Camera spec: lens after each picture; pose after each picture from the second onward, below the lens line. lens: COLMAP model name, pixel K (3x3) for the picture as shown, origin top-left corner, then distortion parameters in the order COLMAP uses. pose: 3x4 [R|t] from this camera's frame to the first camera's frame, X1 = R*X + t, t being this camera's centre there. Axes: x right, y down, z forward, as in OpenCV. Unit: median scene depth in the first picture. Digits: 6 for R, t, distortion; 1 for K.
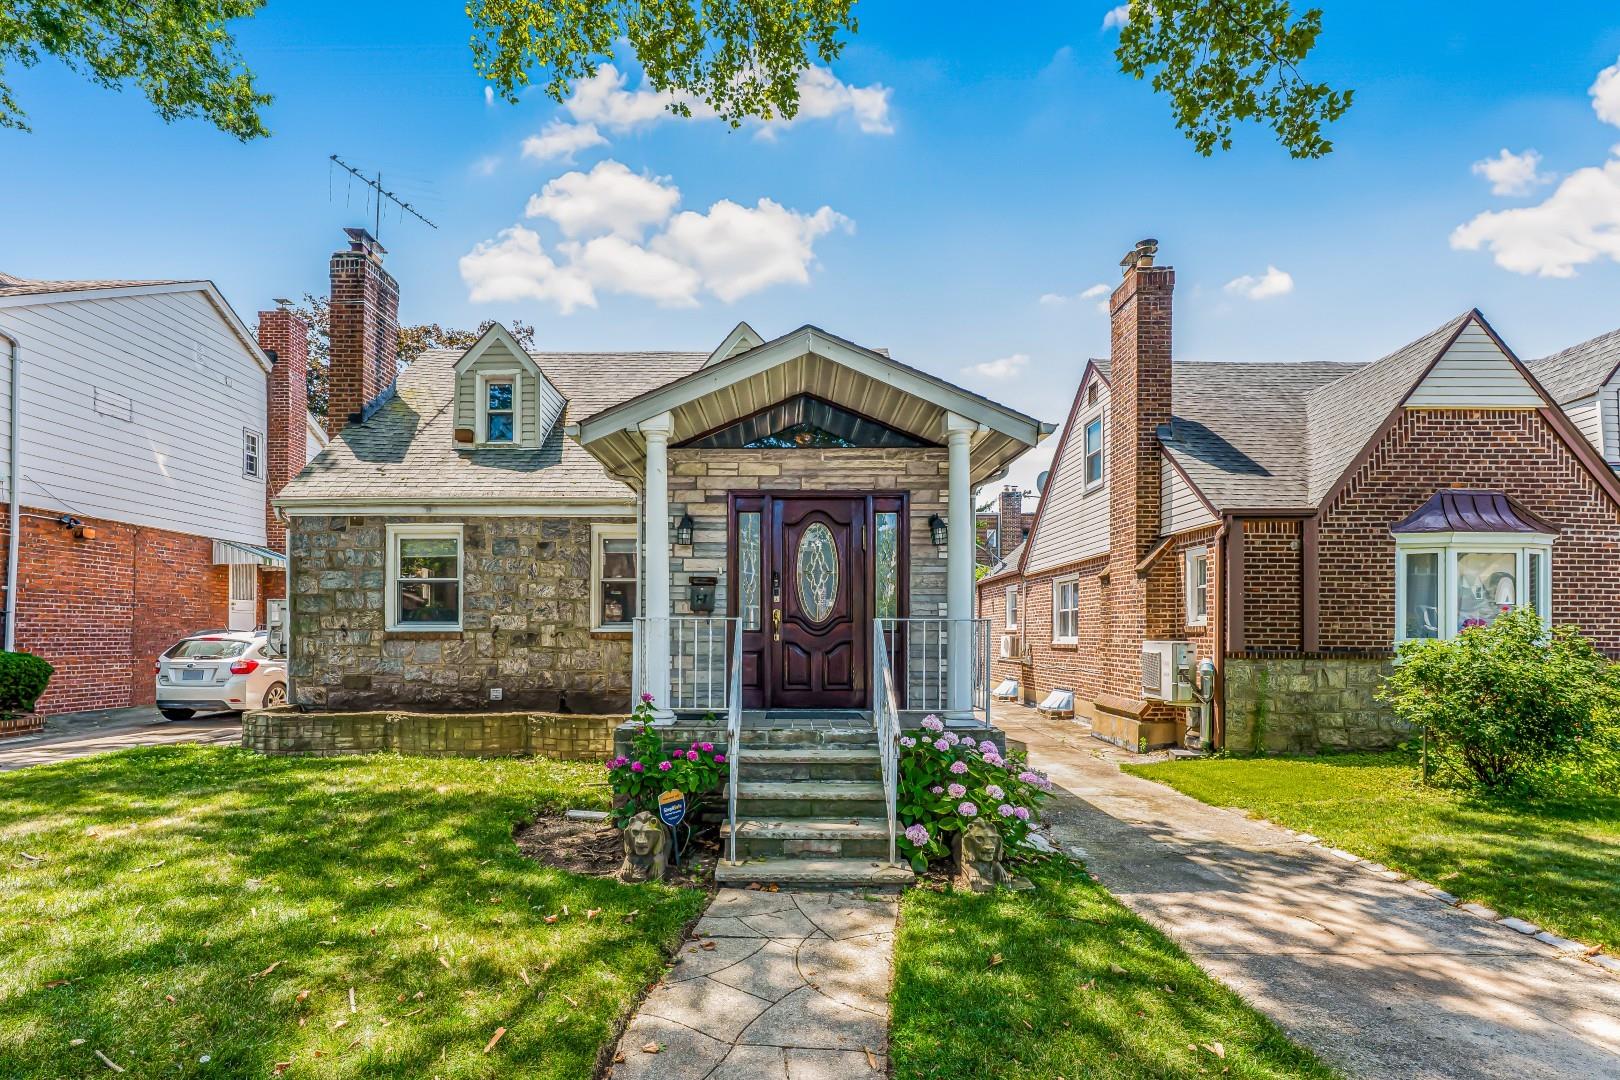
lens RADIAL K [[732.3, 0, 832.5], [0, 732.3, 626.5], [0, 0, 1]] dist [0.000233, -0.000247]
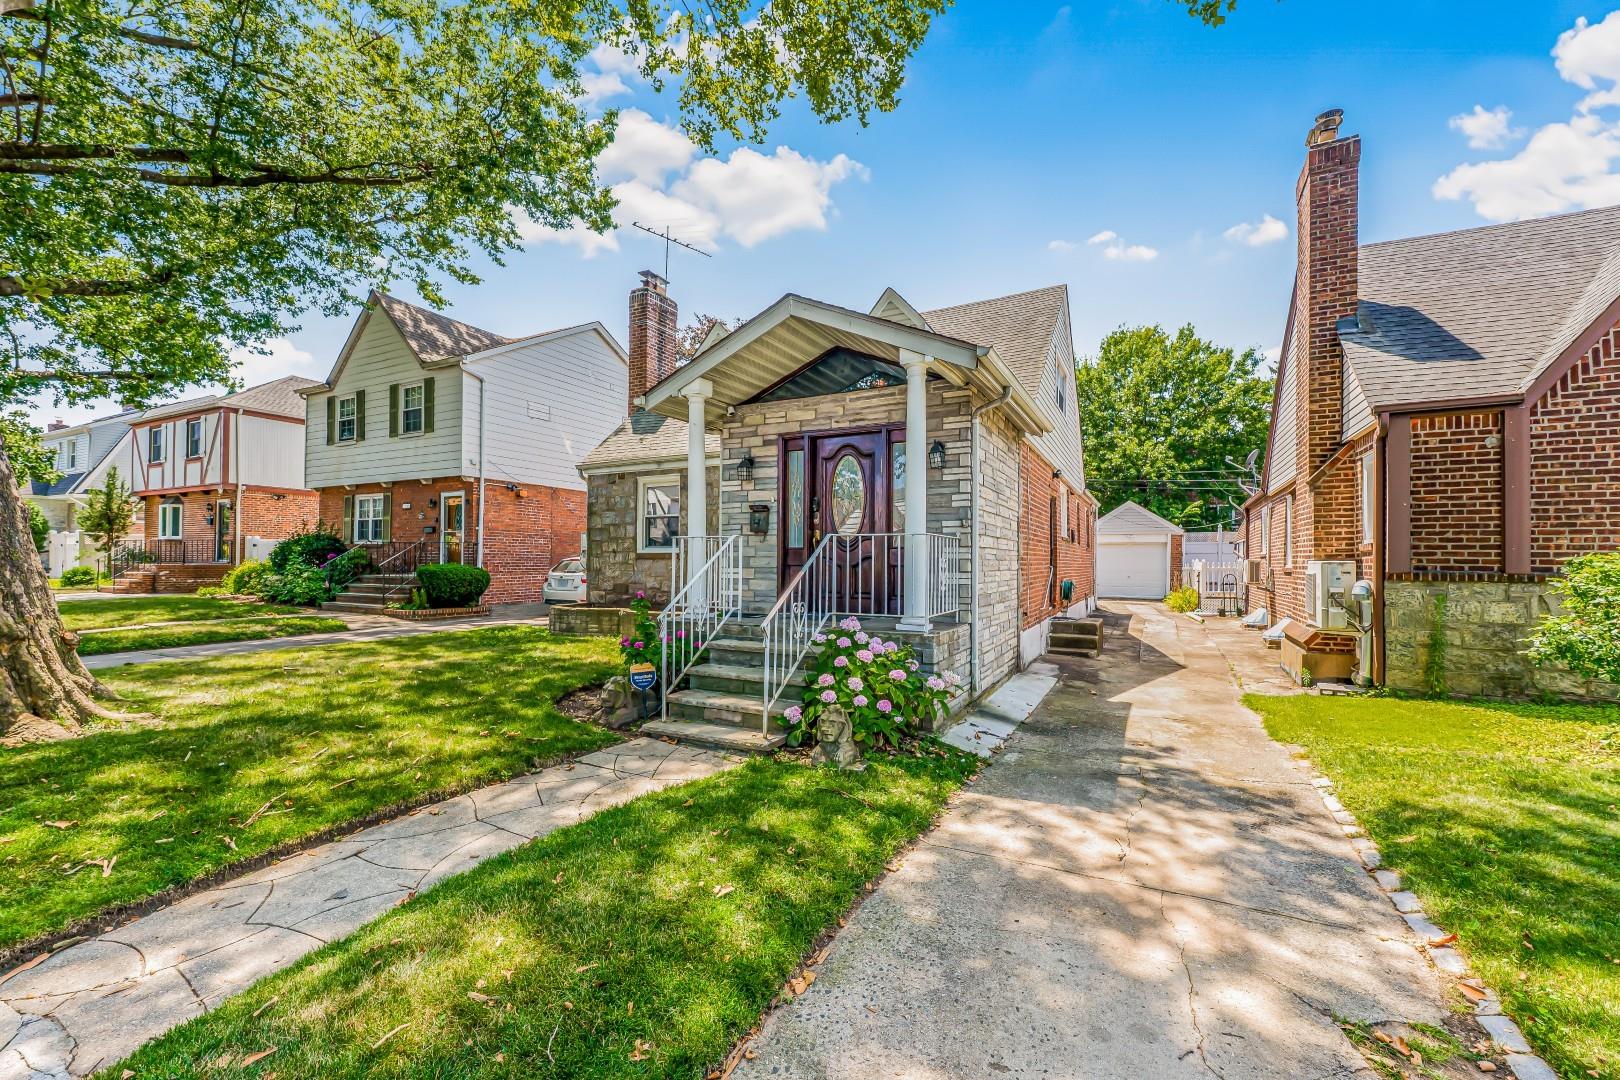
lens RADIAL K [[641.5, 0, 817.0], [0, 641.5, 550.5], [0, 0, 1]] dist [-0.000225, 0.000563]
pose [[0.900196, -0.005171, -0.435453, 0.272735], [0.002706, 0.999977, -0.006281, 0.011888], [0.435476, 0.004476, 0.900189, 0.038066]]
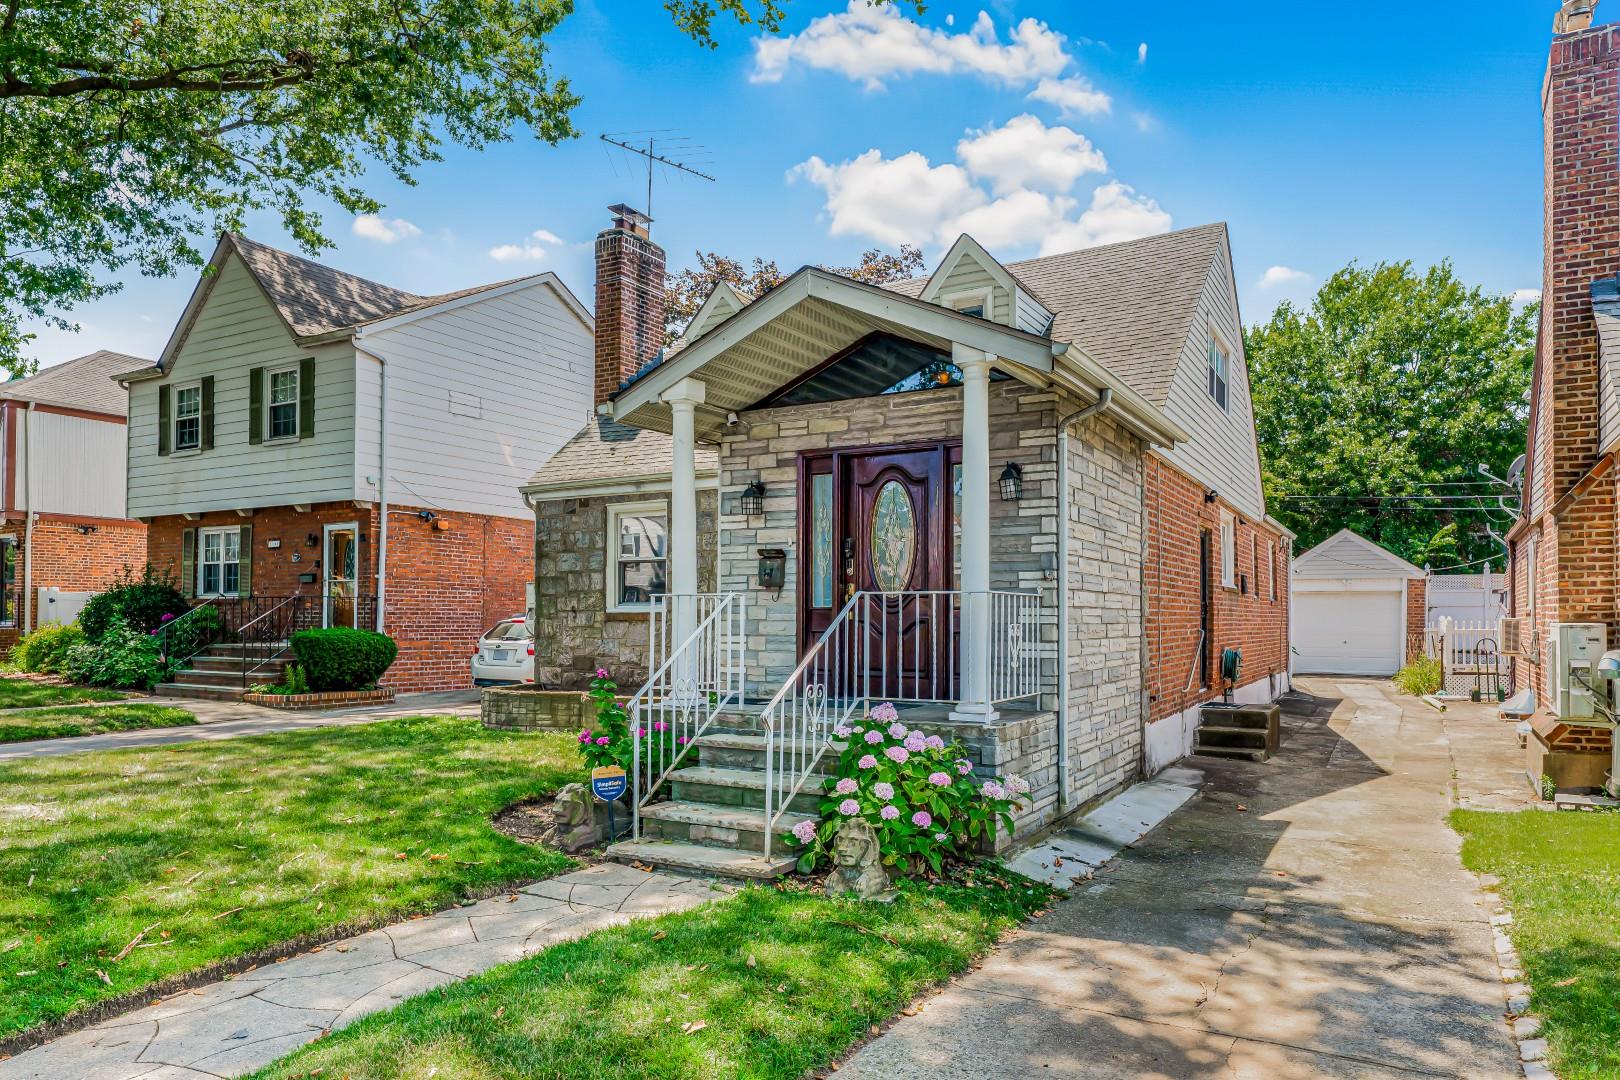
lens RADIAL K [[962.9, 0, 876.0], [0, 962.9, 602.6], [0, 0, 1]] dist [-0.005713, 0.003973]
pose [[0.898125, -0.008359, -0.439660, 0.324435], [0.005529, 0.999955, -0.007716, 0.005901], [0.439705, 0.004499, 0.898131, -0.010791]]
